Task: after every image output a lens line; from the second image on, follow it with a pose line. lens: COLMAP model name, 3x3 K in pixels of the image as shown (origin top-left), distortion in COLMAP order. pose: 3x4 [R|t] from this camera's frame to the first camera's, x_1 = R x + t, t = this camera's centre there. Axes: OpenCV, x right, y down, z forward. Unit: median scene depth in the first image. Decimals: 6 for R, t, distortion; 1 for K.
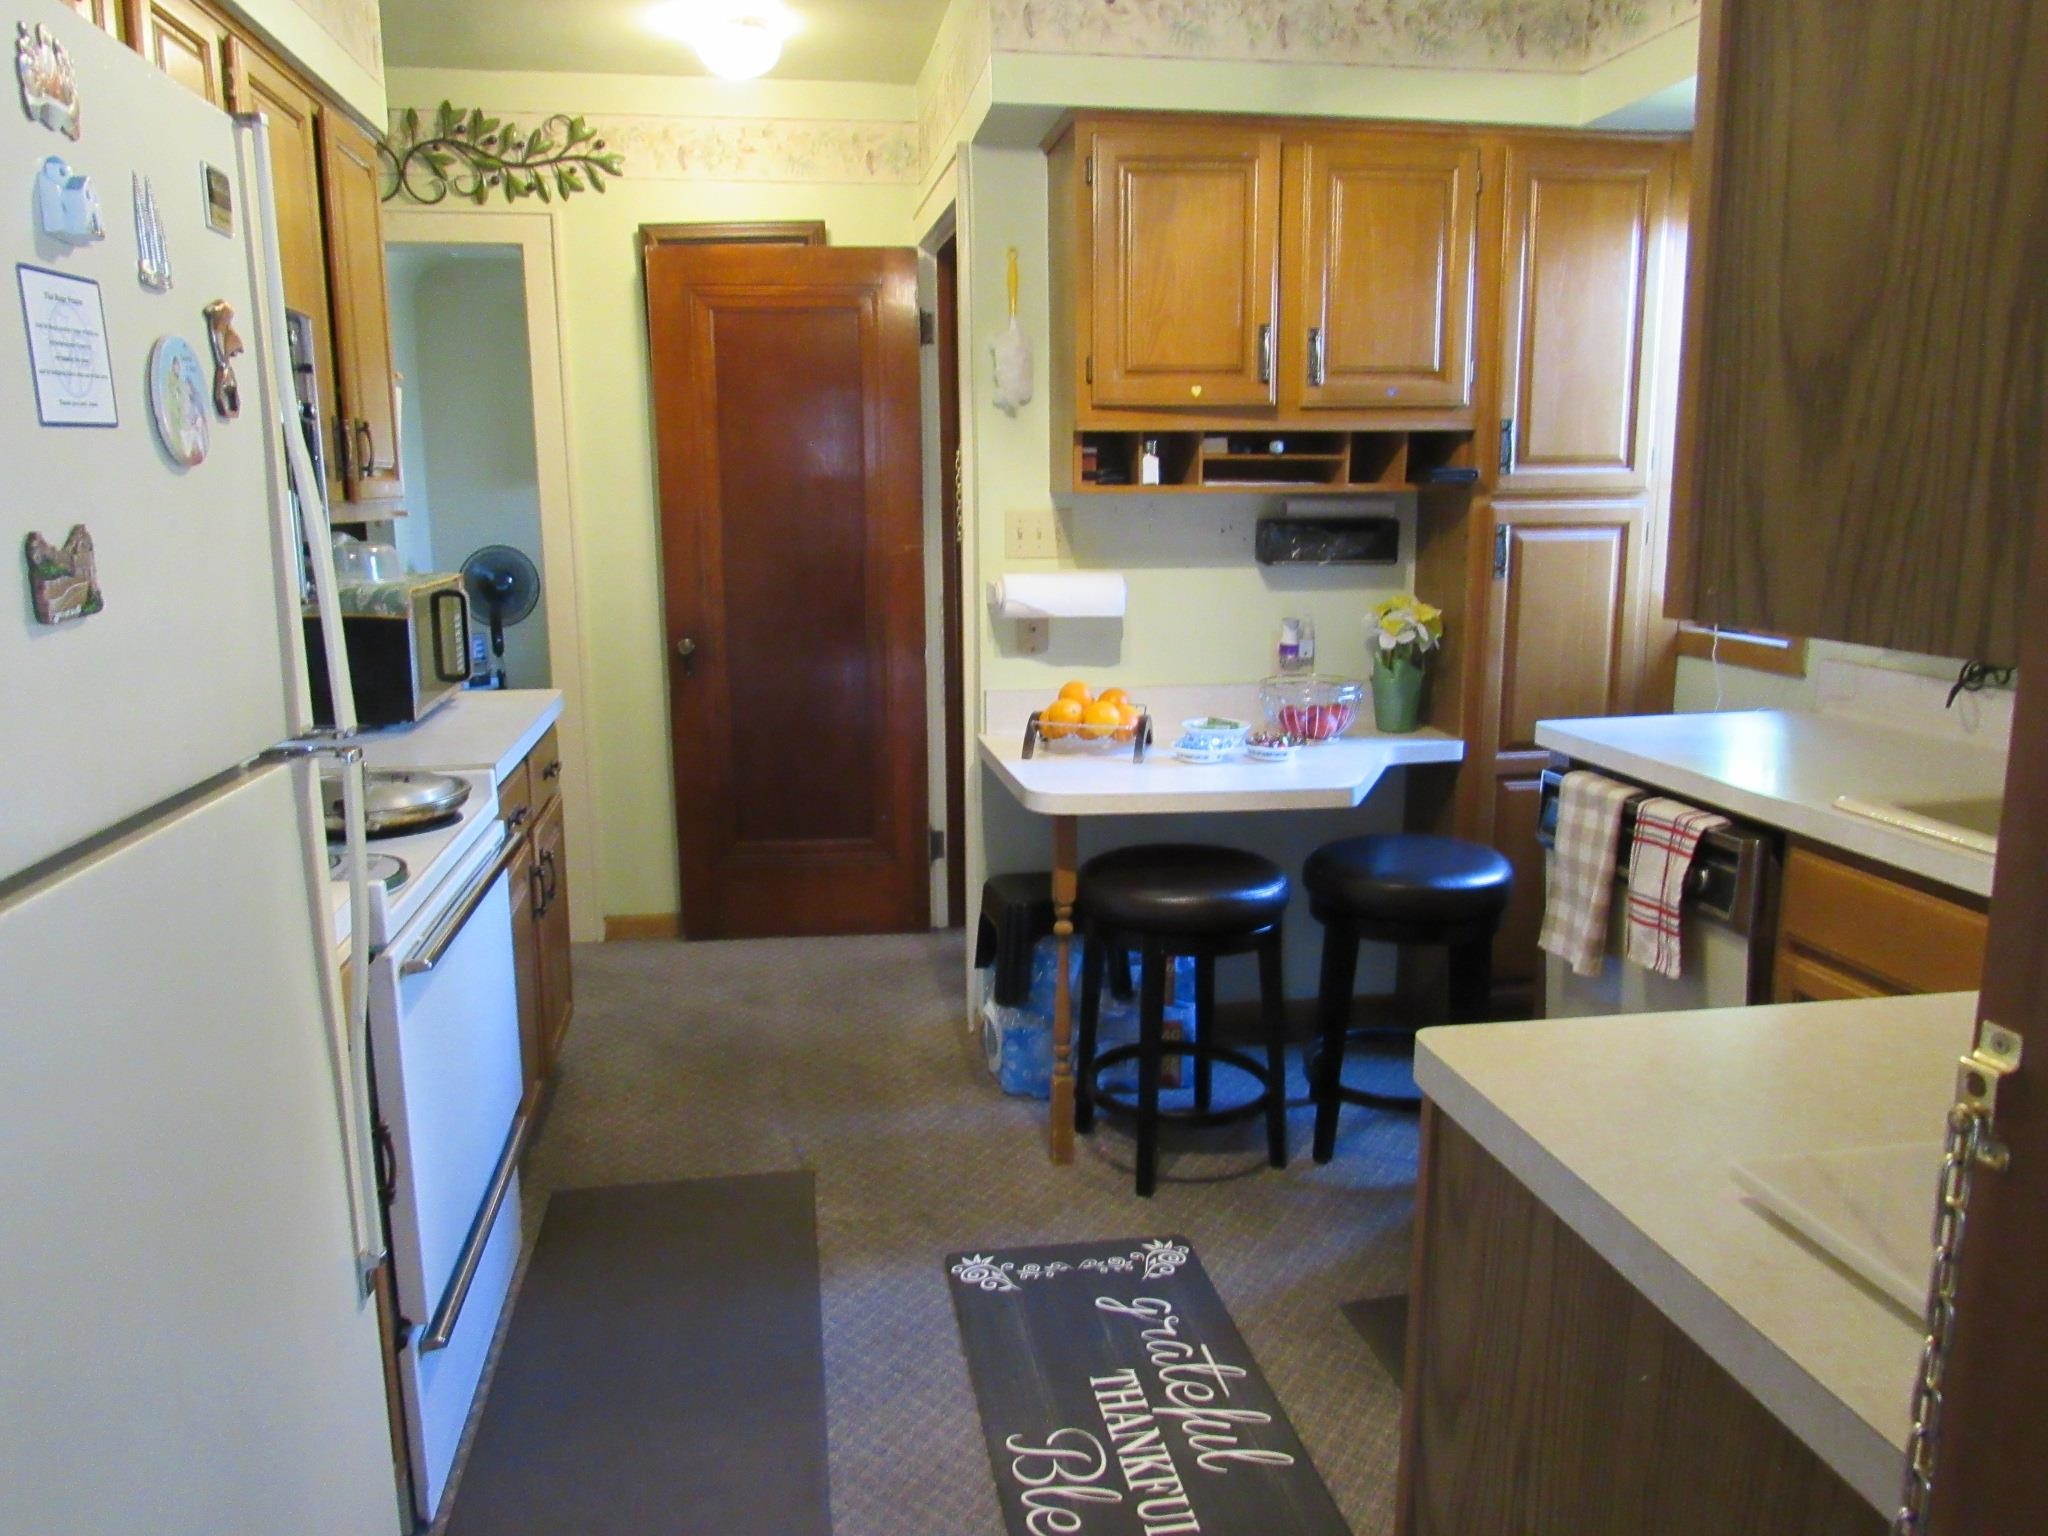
lens RADIAL K [[1512.8, 0, 1024.0], [0, 1512.8, 768.0], [0, 0, 1]] dist [-0.002645, -0.000943]
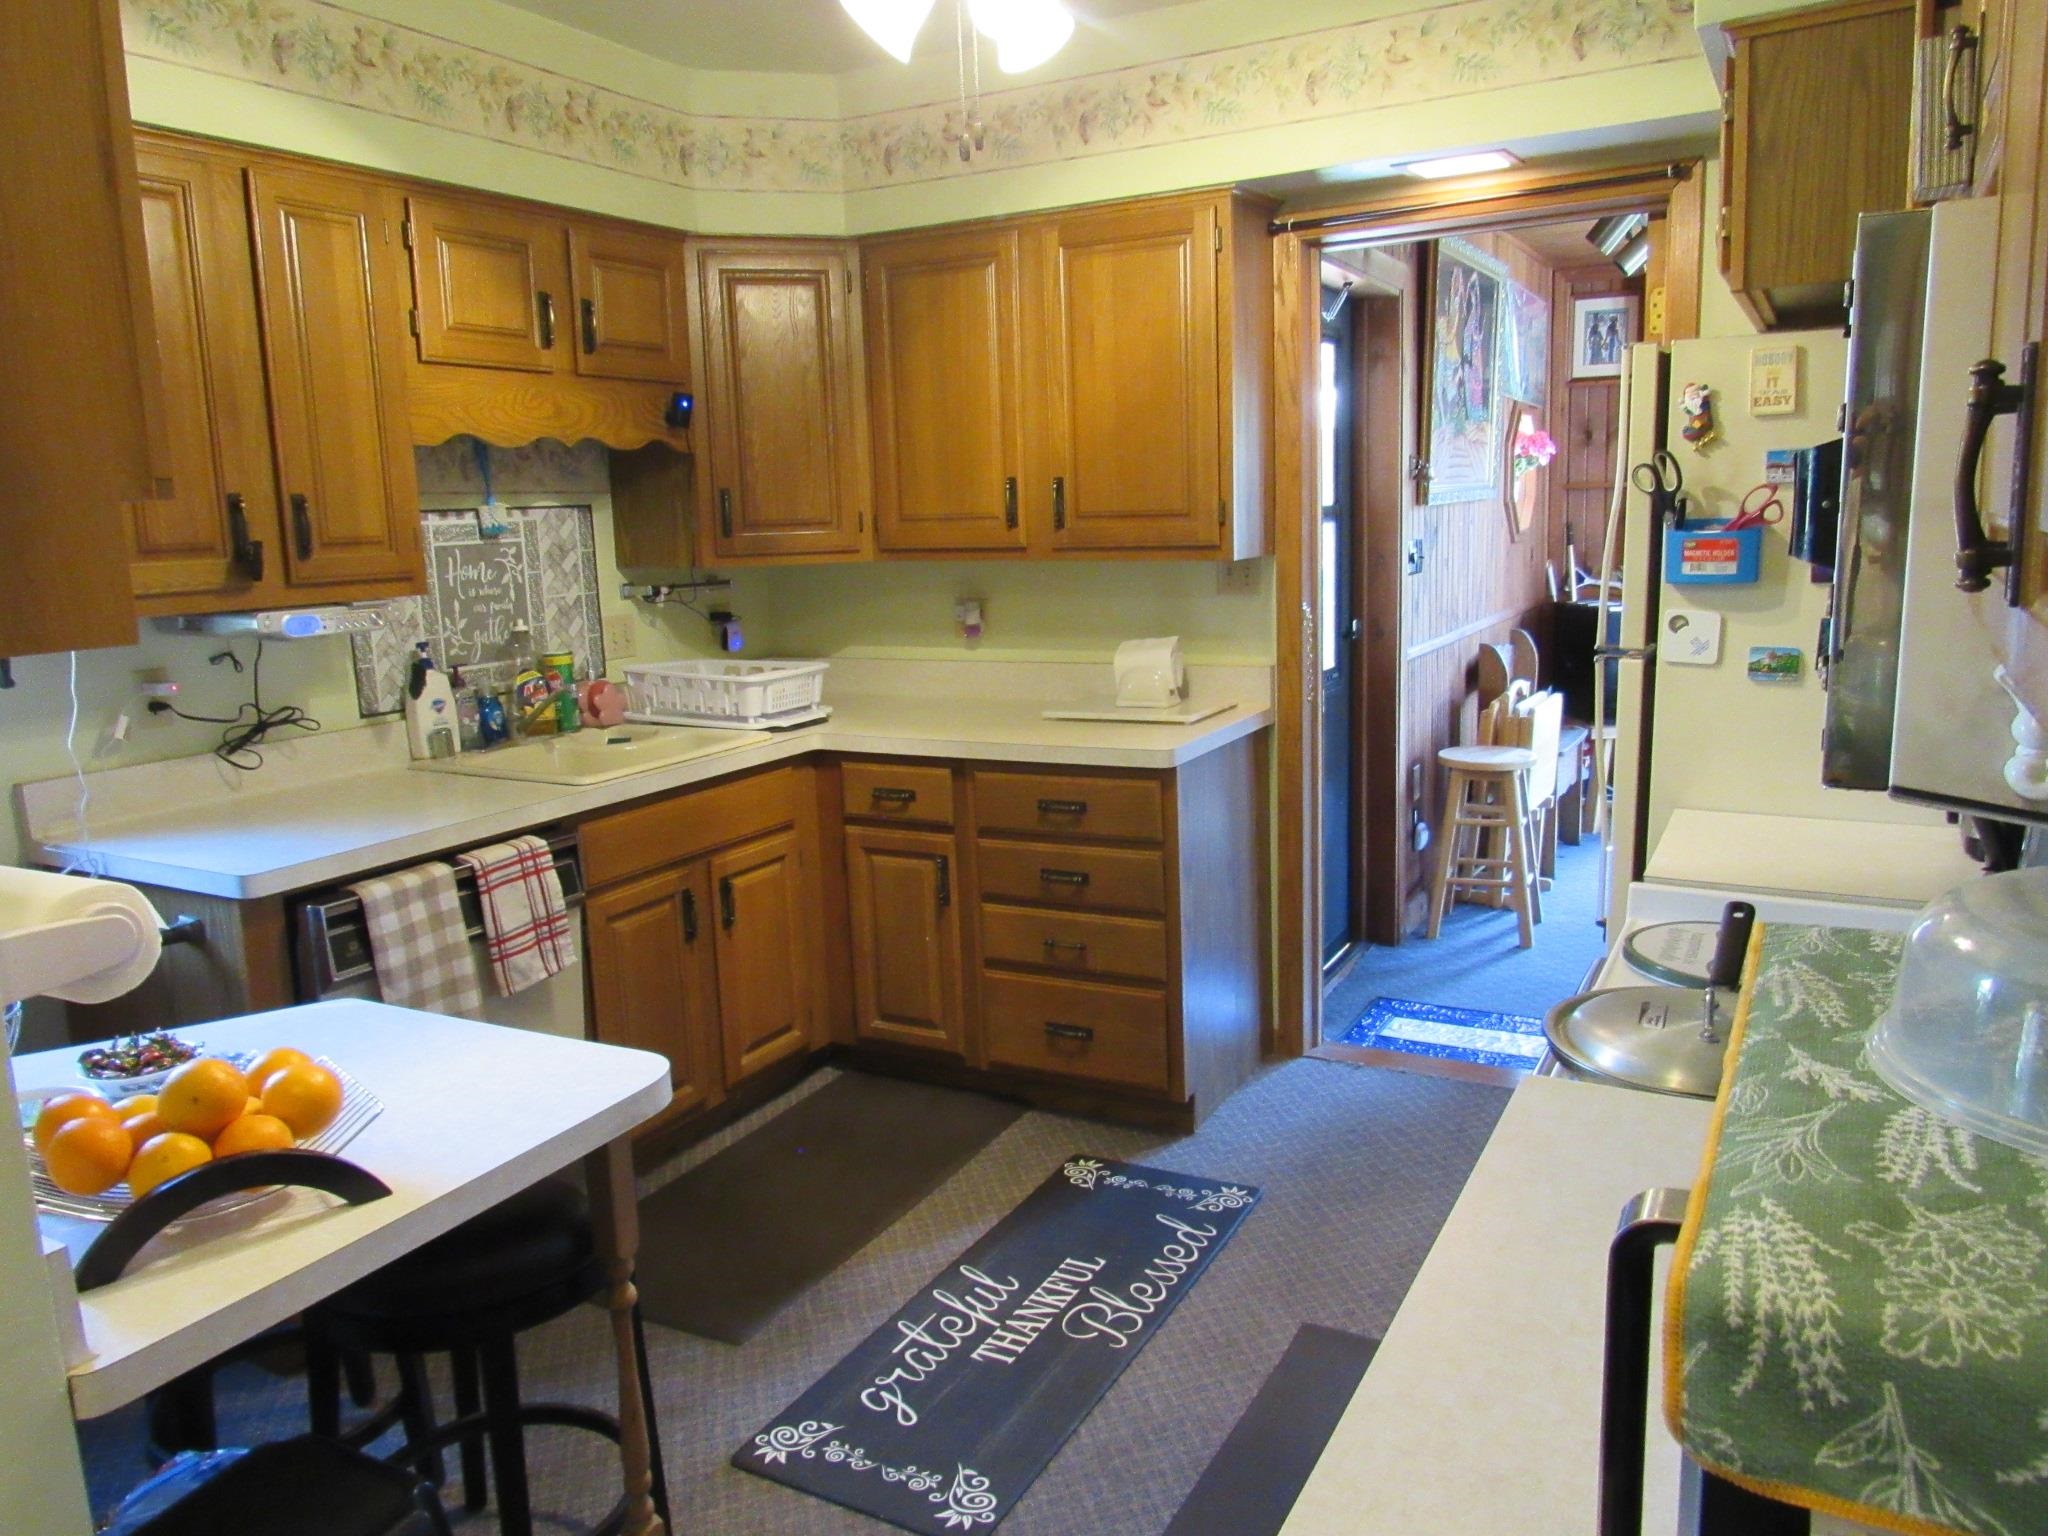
lens RADIAL K [[1468.9, 0, 1024.2], [0, 1468.9, 732.3], [0, 0, 1]] dist [-0.001130, -0.000251]
pose [[-0.782903, -0.064050, 0.618838, -0.586302], [0.153480, 0.944060, 0.291881, -0.332666], [-0.602915, 0.323494, -0.729277, 1.602239]]
